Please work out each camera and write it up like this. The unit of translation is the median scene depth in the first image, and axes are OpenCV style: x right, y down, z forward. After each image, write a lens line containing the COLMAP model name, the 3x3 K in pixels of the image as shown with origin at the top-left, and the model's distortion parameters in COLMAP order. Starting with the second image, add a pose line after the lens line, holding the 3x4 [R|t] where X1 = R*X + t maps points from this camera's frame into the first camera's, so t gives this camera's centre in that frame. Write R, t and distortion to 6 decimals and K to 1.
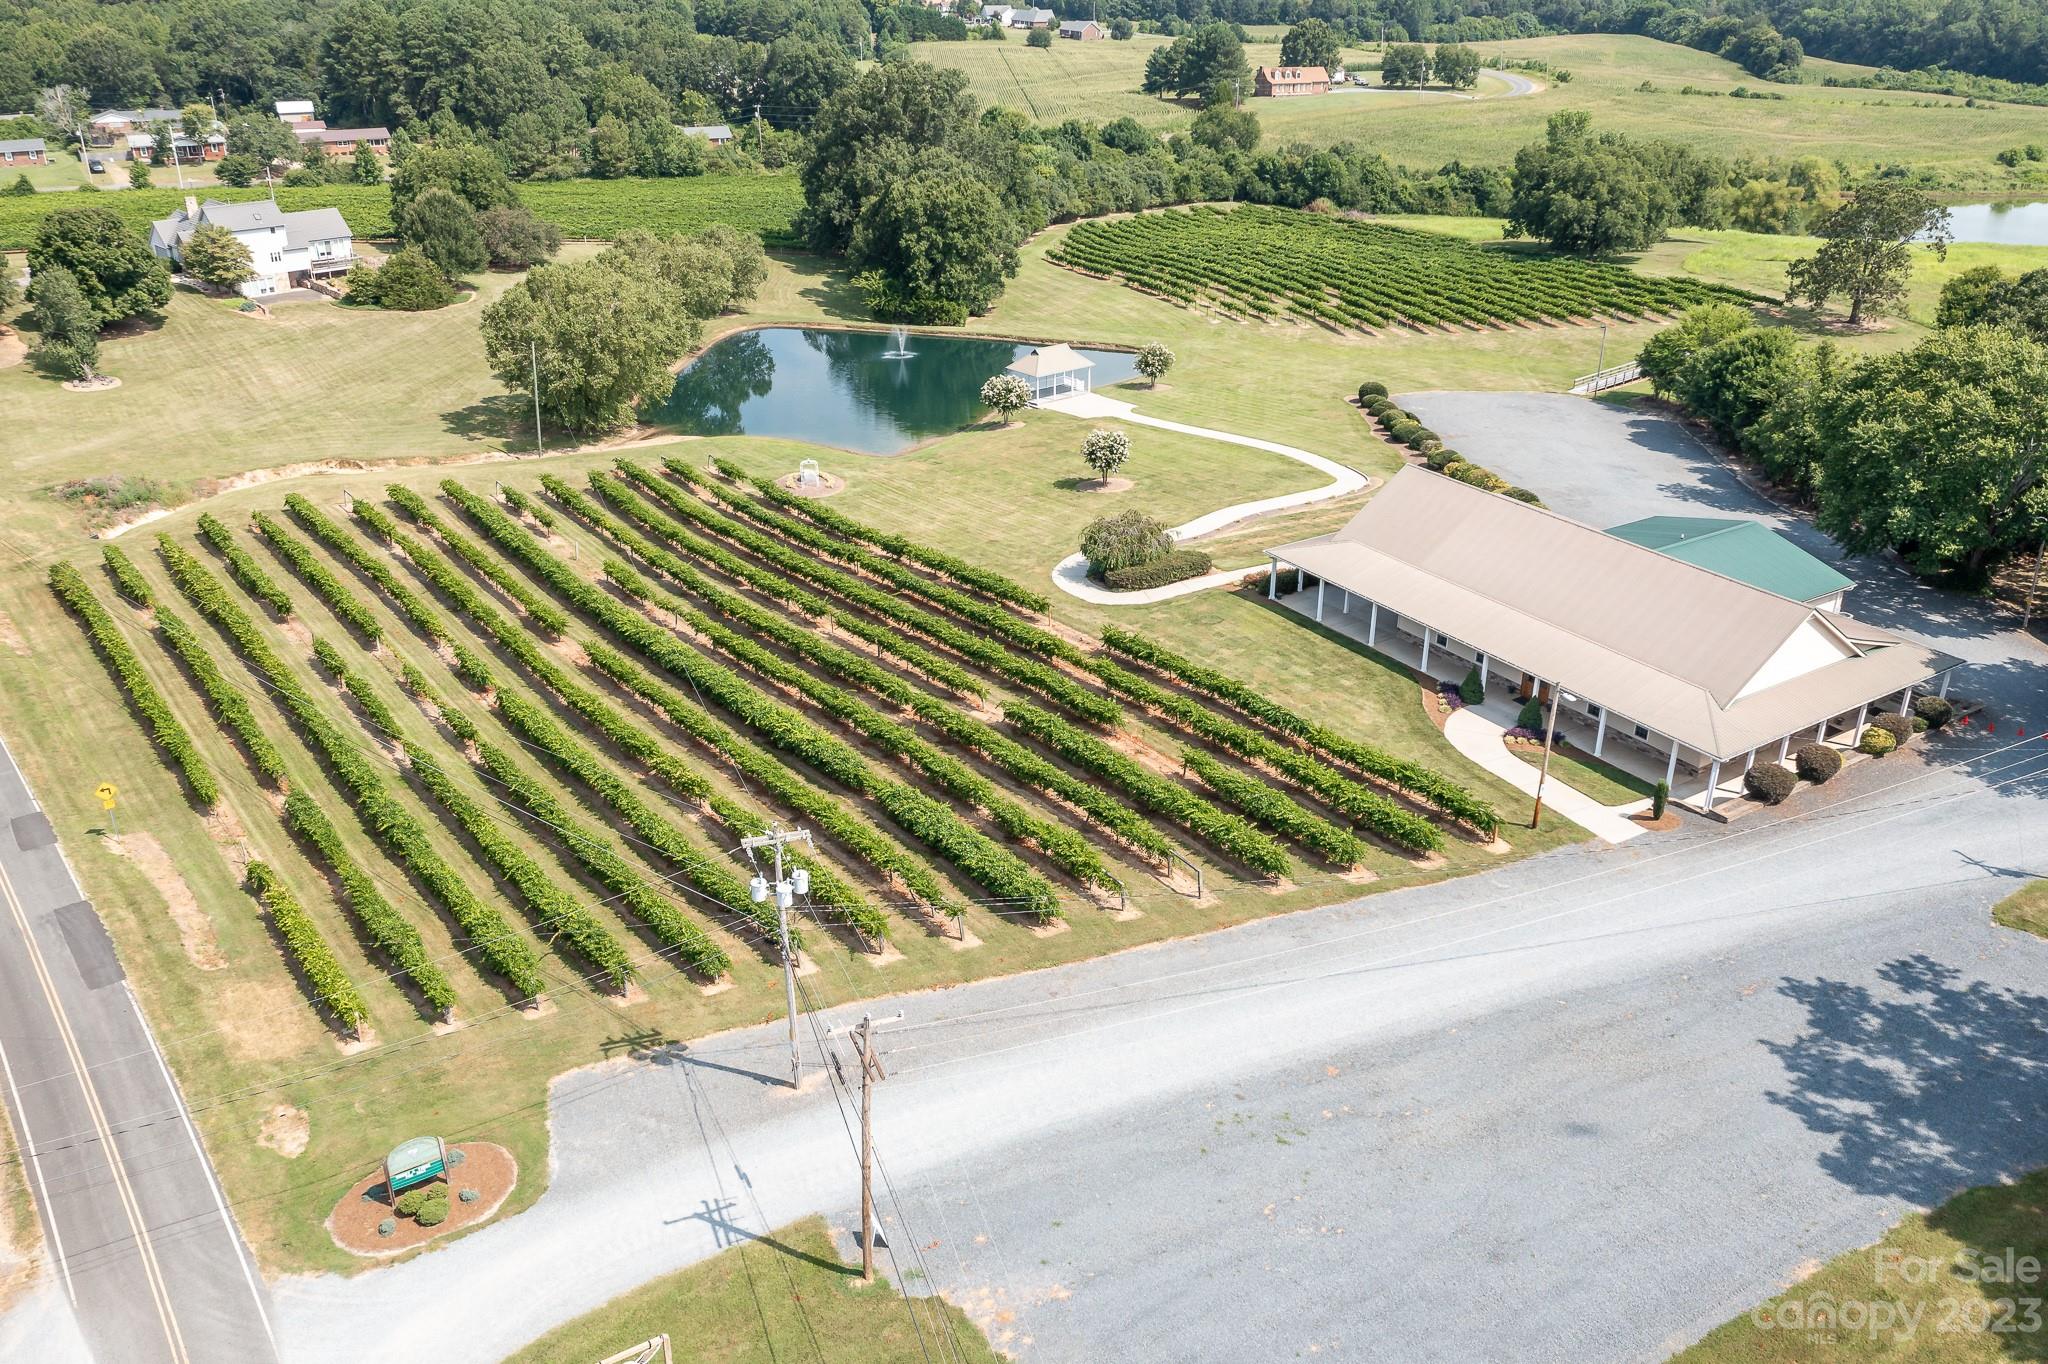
lens RADIAL K [[1656.6, 0, 1024.0], [0, 1656.6, 682.0], [0, 0, 1]] dist [-0.011385, 0.003256]
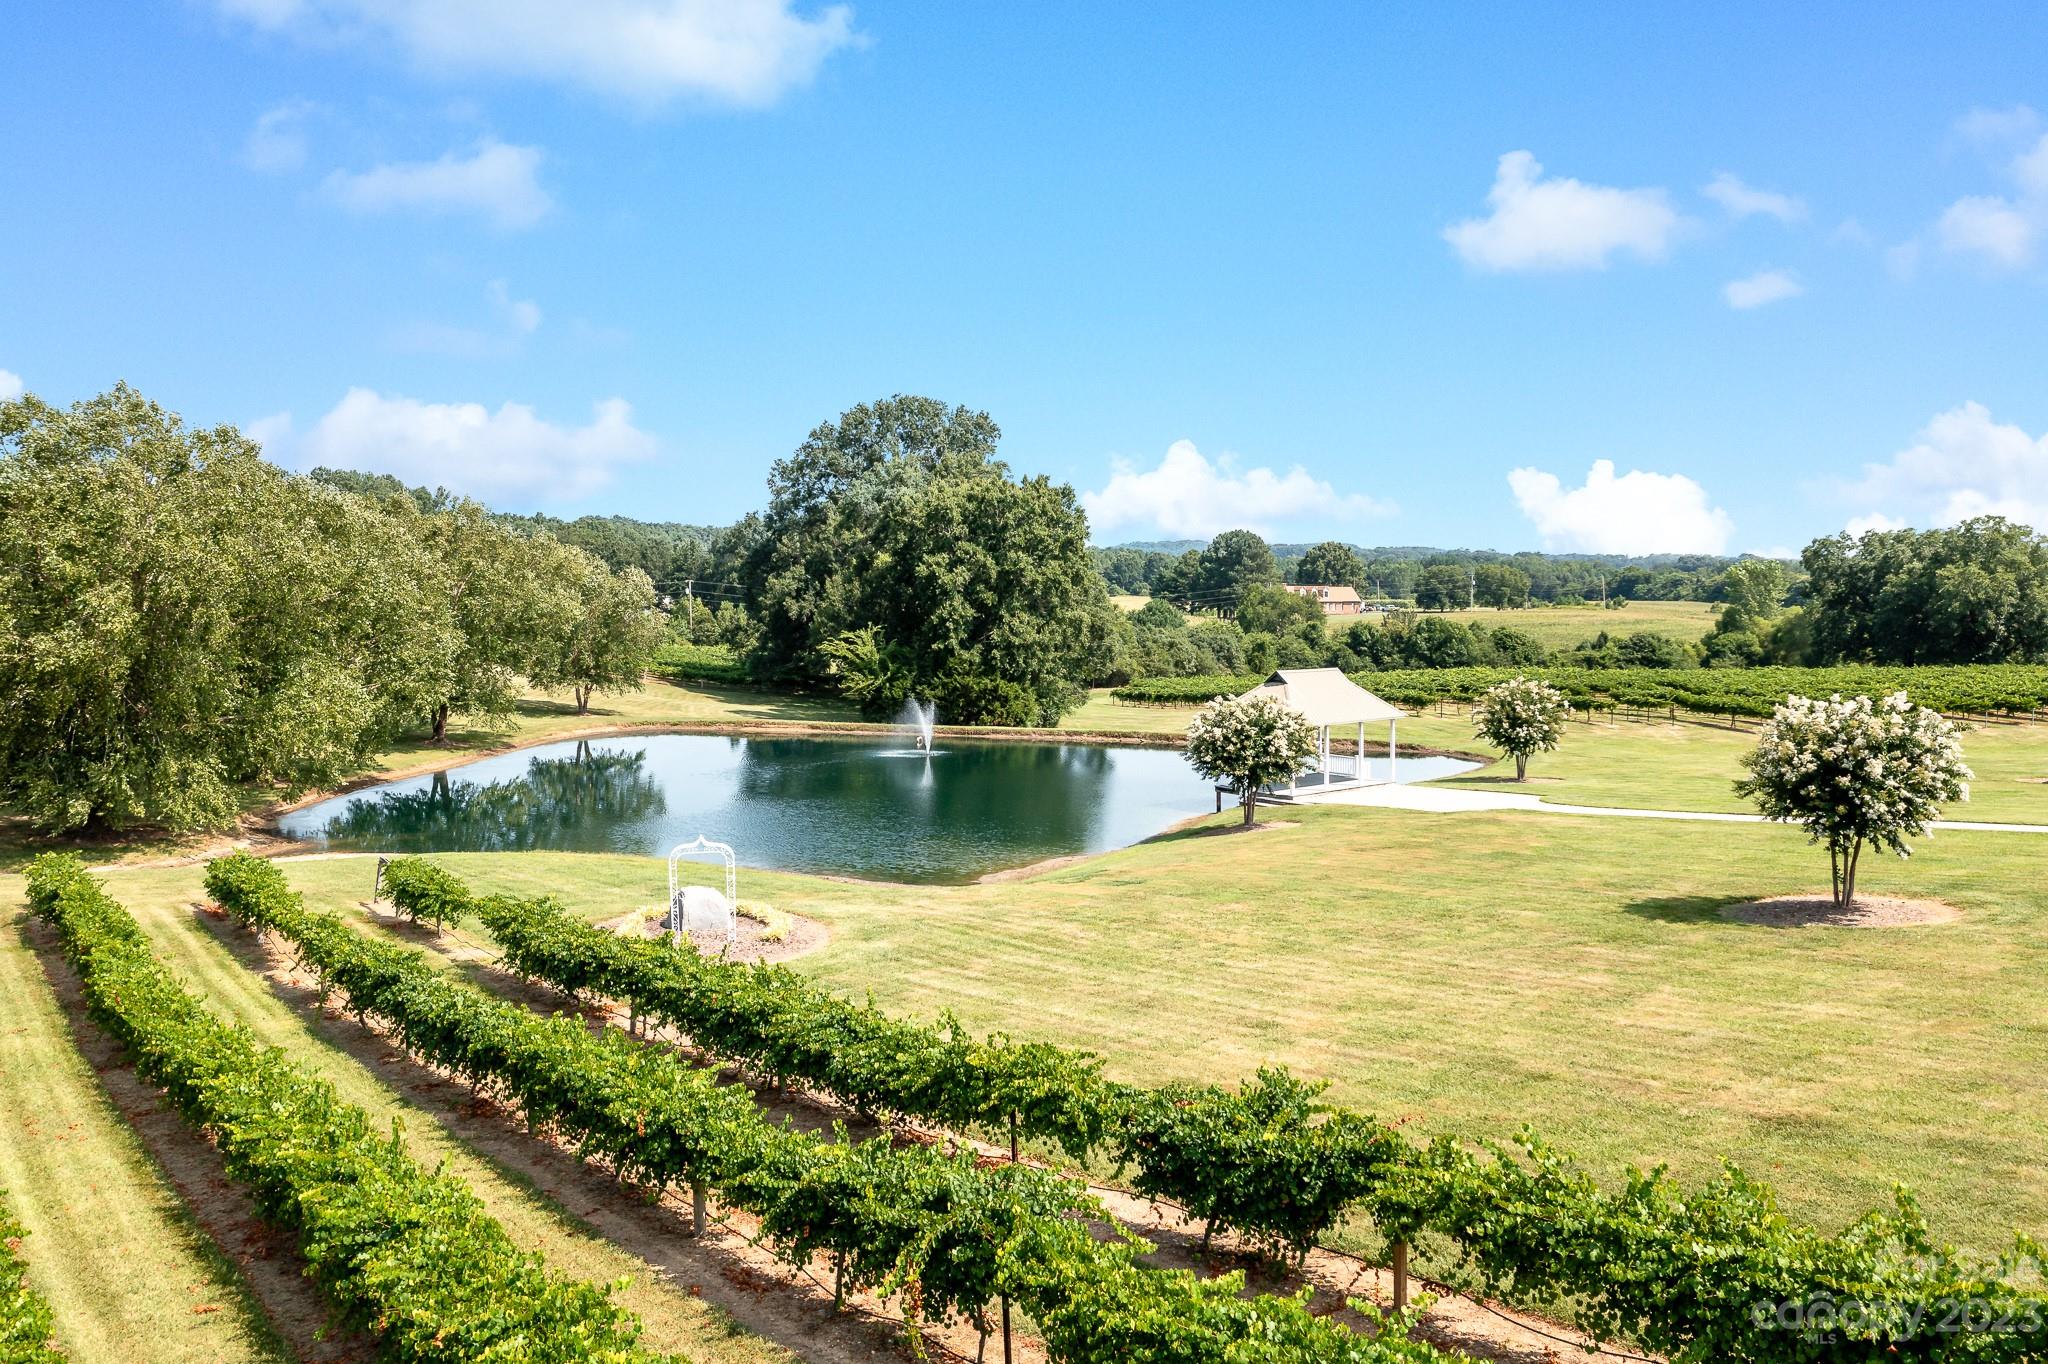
lens RADIAL K [[1656.6, 0, 1024.0], [0, 1656.6, 682.0], [0, 0, 1]] dist [-0.011385, 0.003256]
pose [[0.999229, -0.001446, 0.039246, -0.061569], [0.015355, 0.934161, -0.356522, -0.042363], [-0.036146, 0.356849, 0.933462, 0.516344]]
